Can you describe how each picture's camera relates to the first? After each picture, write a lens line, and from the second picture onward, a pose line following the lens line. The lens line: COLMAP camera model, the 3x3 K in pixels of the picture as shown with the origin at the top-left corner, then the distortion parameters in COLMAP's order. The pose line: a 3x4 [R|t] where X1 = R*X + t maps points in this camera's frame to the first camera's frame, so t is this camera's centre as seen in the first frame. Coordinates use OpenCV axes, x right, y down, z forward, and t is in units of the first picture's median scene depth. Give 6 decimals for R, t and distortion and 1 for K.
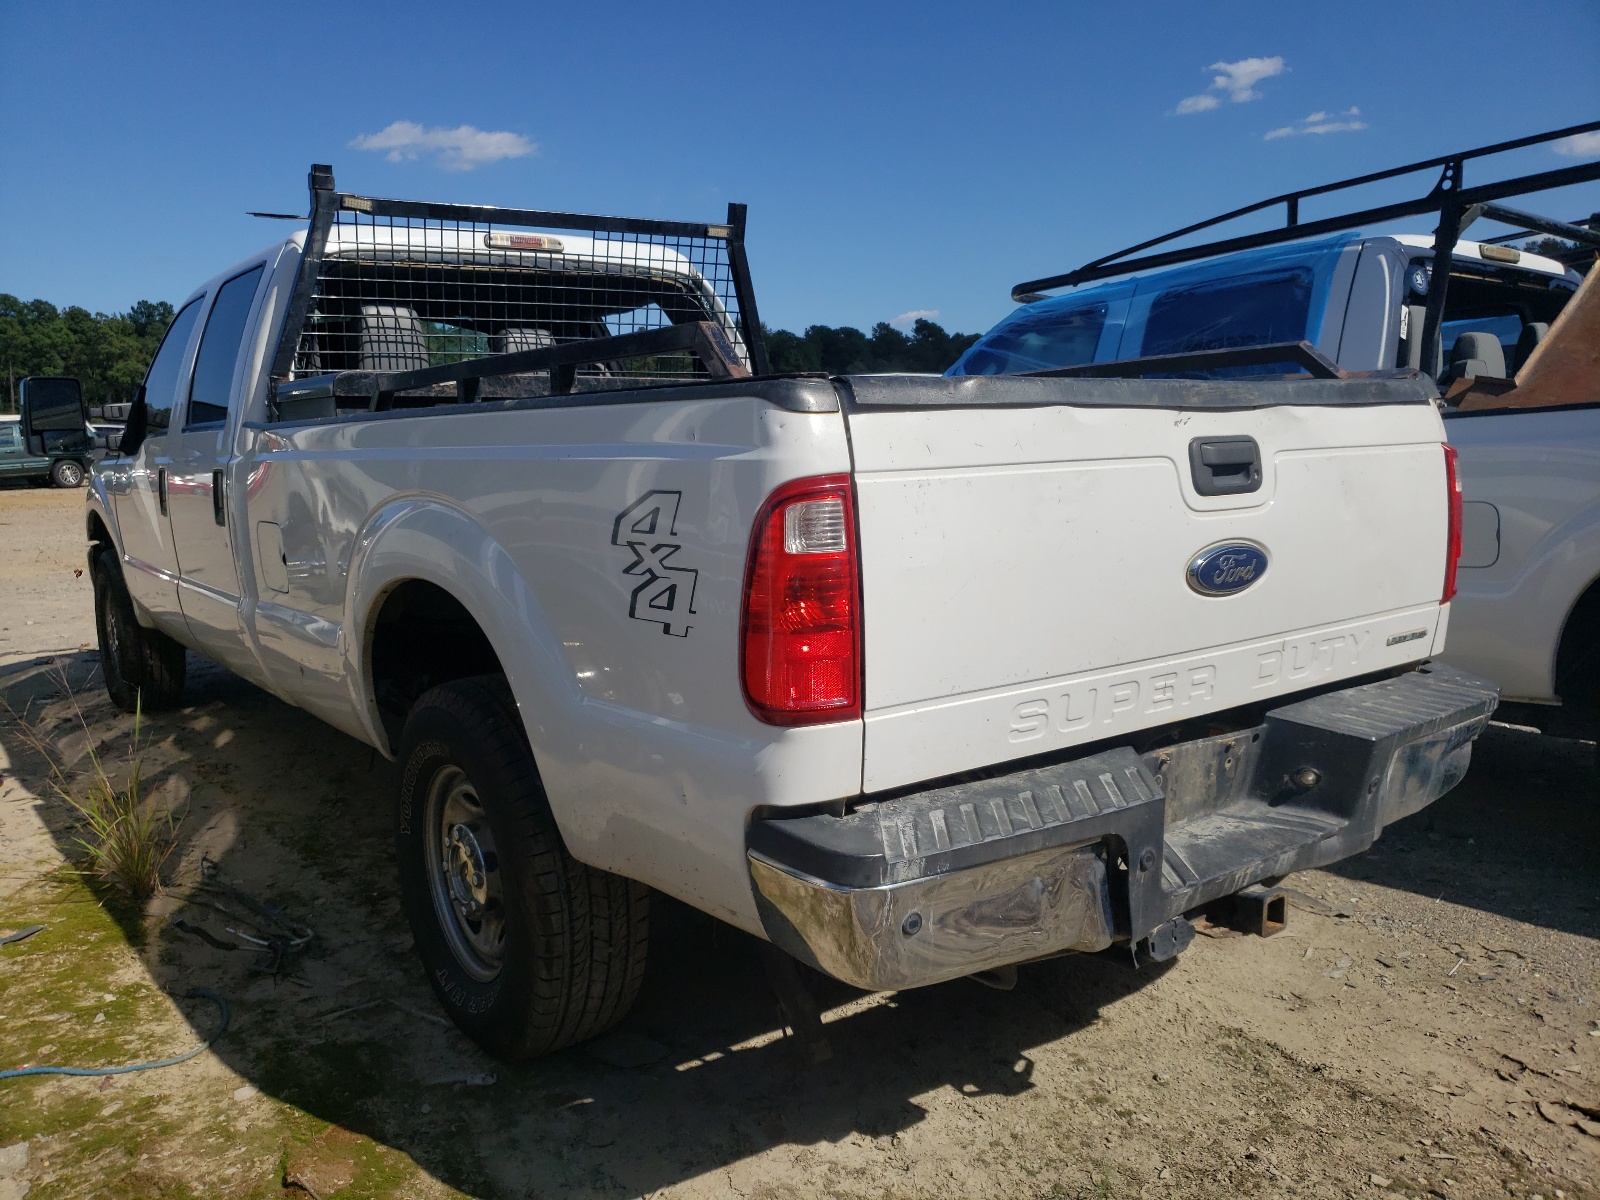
lens RADIAL K [[1240.0, 0, 800.0], [0, 1240.0, 600.0], [0, 0, 1]] dist [0.026798, -0.001253]
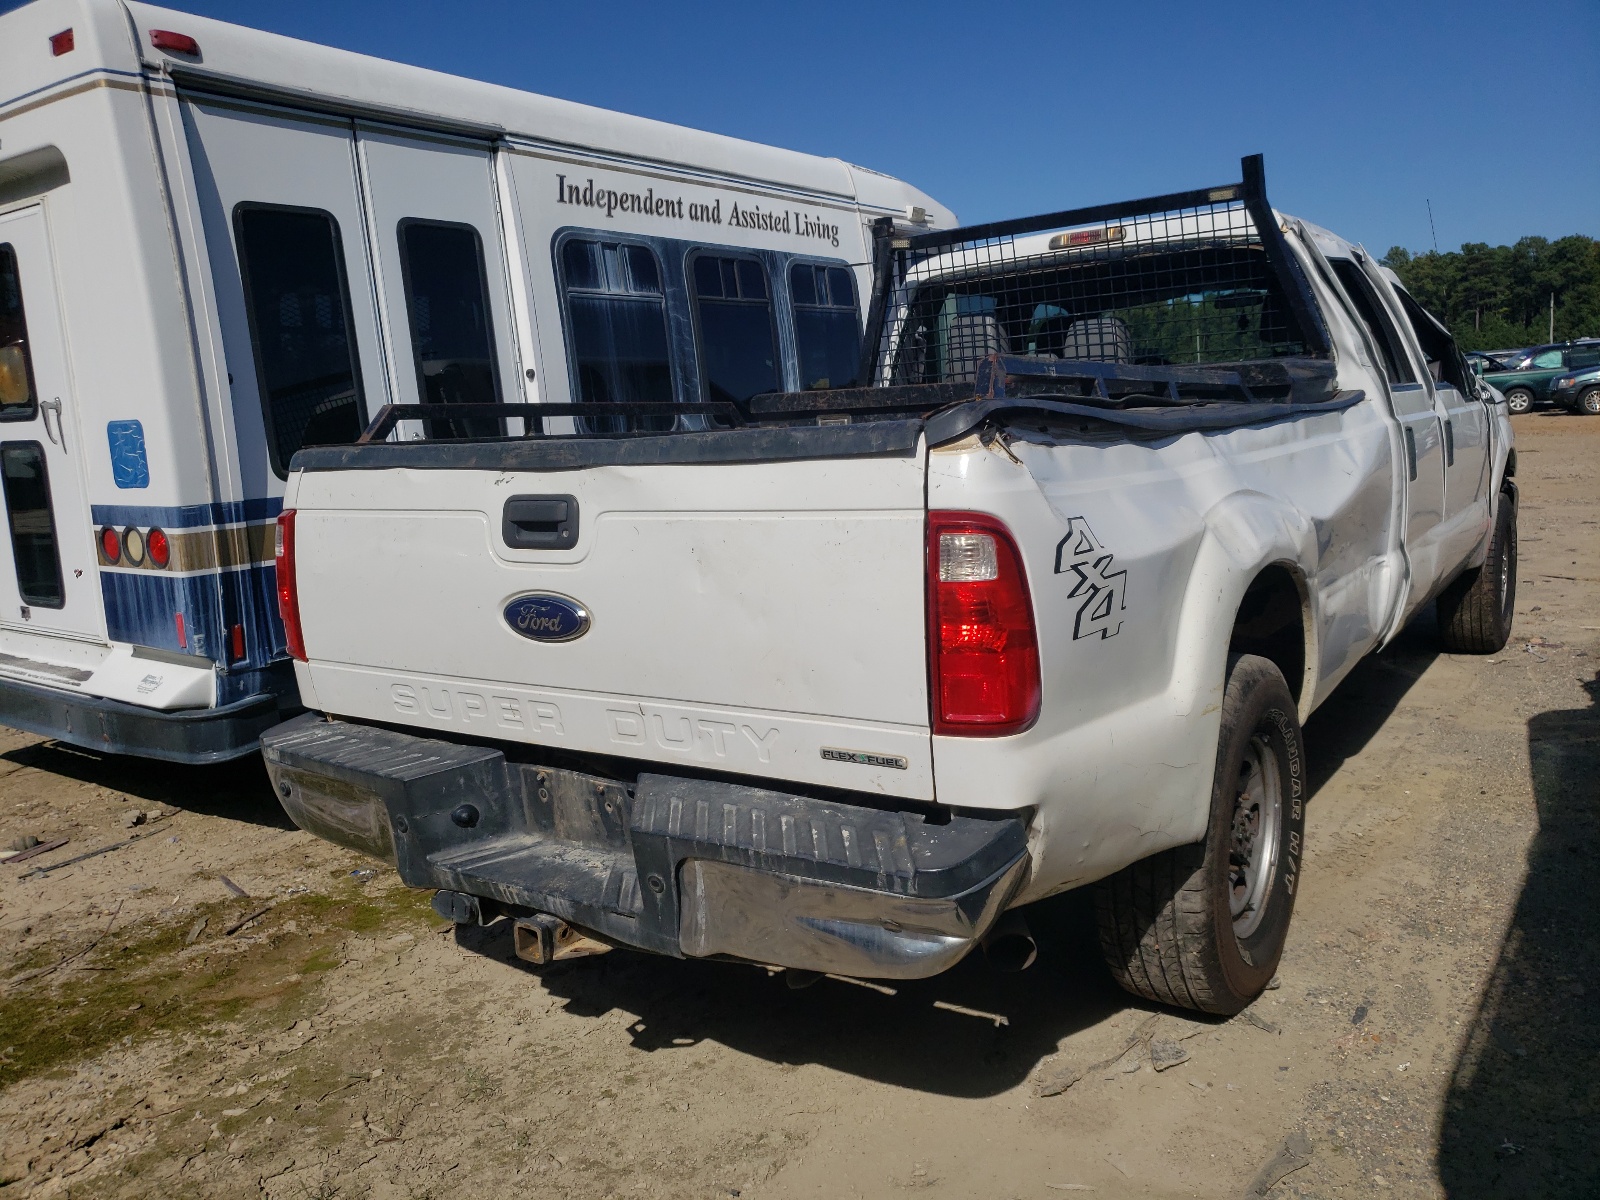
lens RADIAL K [[1240.0, 0, 800.0], [0, 1240.0, 600.0], [0, 0, 1]] dist [0.026798, -0.001253]
pose [[0.335165, 0.145305, -0.930887, 1.320302], [-0.083592, 0.988725, 0.124236, -0.179095], [0.938444, 0.036176, 0.343532, 0.781467]]
